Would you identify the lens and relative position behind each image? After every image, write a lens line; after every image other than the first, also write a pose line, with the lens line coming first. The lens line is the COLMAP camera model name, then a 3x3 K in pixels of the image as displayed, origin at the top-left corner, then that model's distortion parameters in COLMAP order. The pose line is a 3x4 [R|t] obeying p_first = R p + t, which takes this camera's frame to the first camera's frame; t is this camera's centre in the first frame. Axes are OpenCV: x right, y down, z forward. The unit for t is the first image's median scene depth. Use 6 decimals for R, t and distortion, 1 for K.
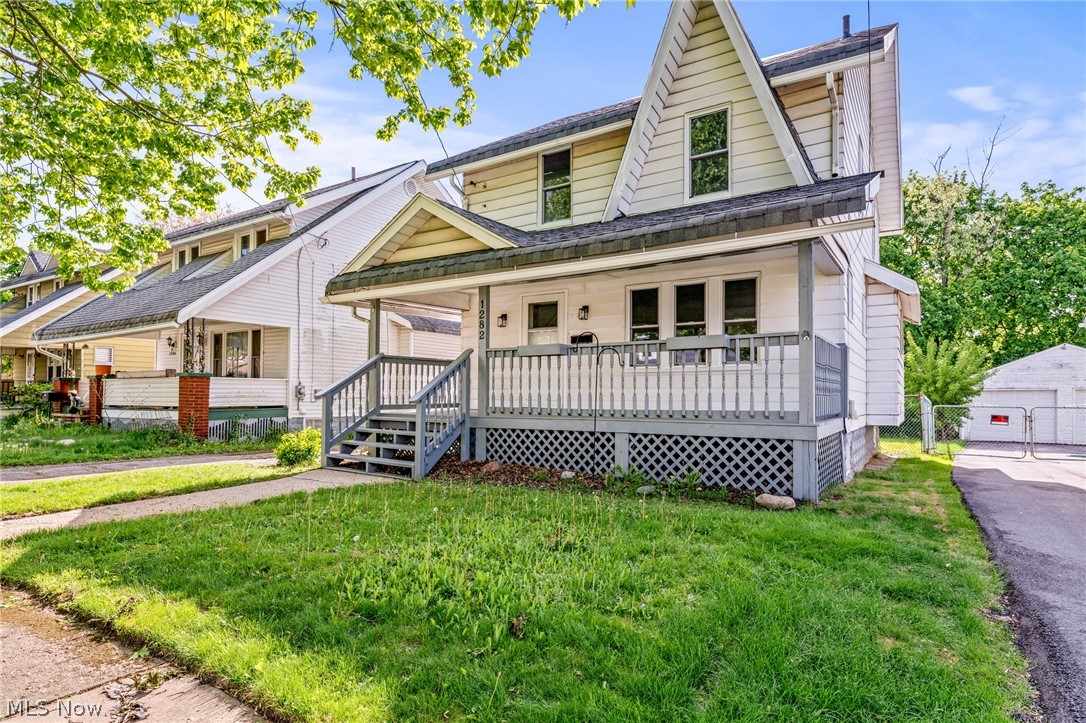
lens RADIAL K [[585.4, 0, 542.7], [0, 585.4, 361.9], [0, 0, 1]] dist [-0.005405, 0.000645]
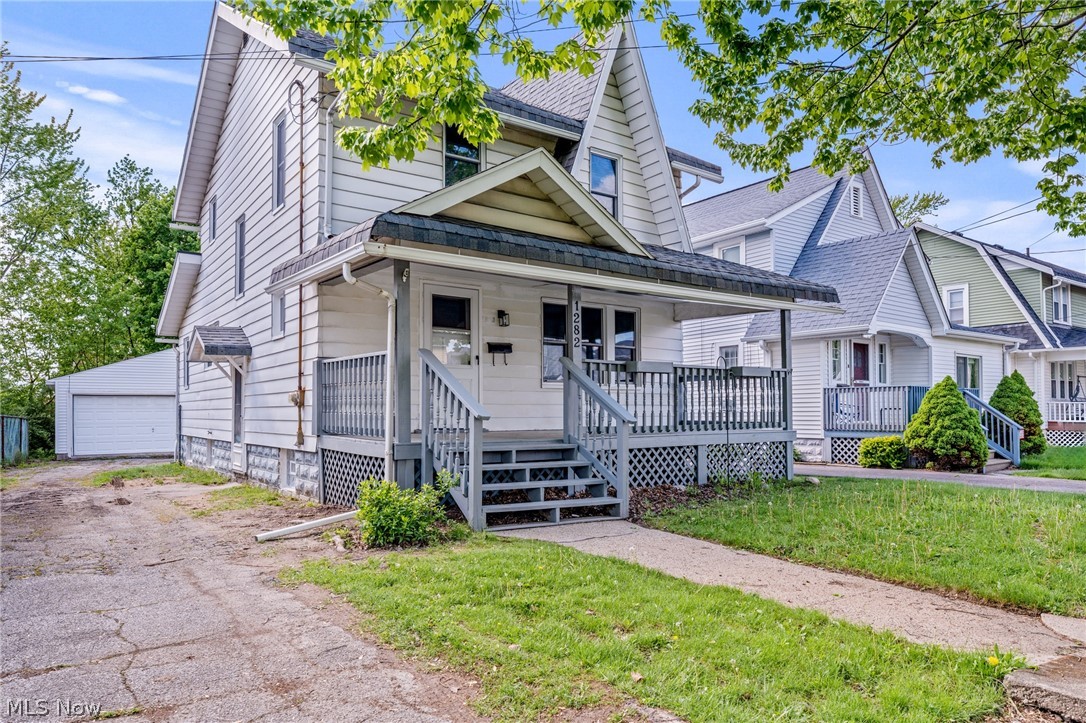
lens RADIAL K [[699.4, 0, 541.1], [0, 699.4, 367.1], [0, 0, 1]] dist [0.009820, 0.001053]
pose [[0.357354, 0.052784, 0.932476, -1.108570], [-0.051024, 0.998014, -0.036940, 0.031413], [-0.932574, -0.034378, 0.359337, 0.707742]]
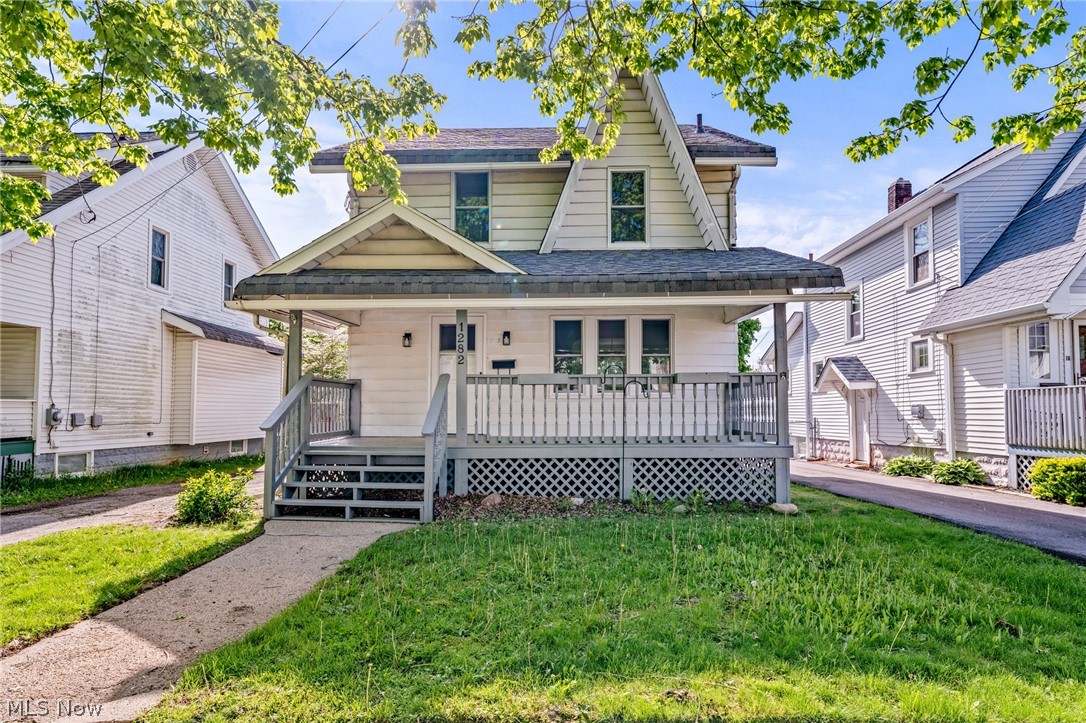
lens RADIAL K [[585.4, 0, 544.9], [0, 585.4, 361.1], [0, 0, 1]] dist [-0.005405, 0.000645]
pose [[0.857202, 0.038383, 0.513548, -0.486743], [-0.024304, 0.999123, -0.034109, -0.014946], [-0.514407, 0.016757, 0.857382, 0.127848]]
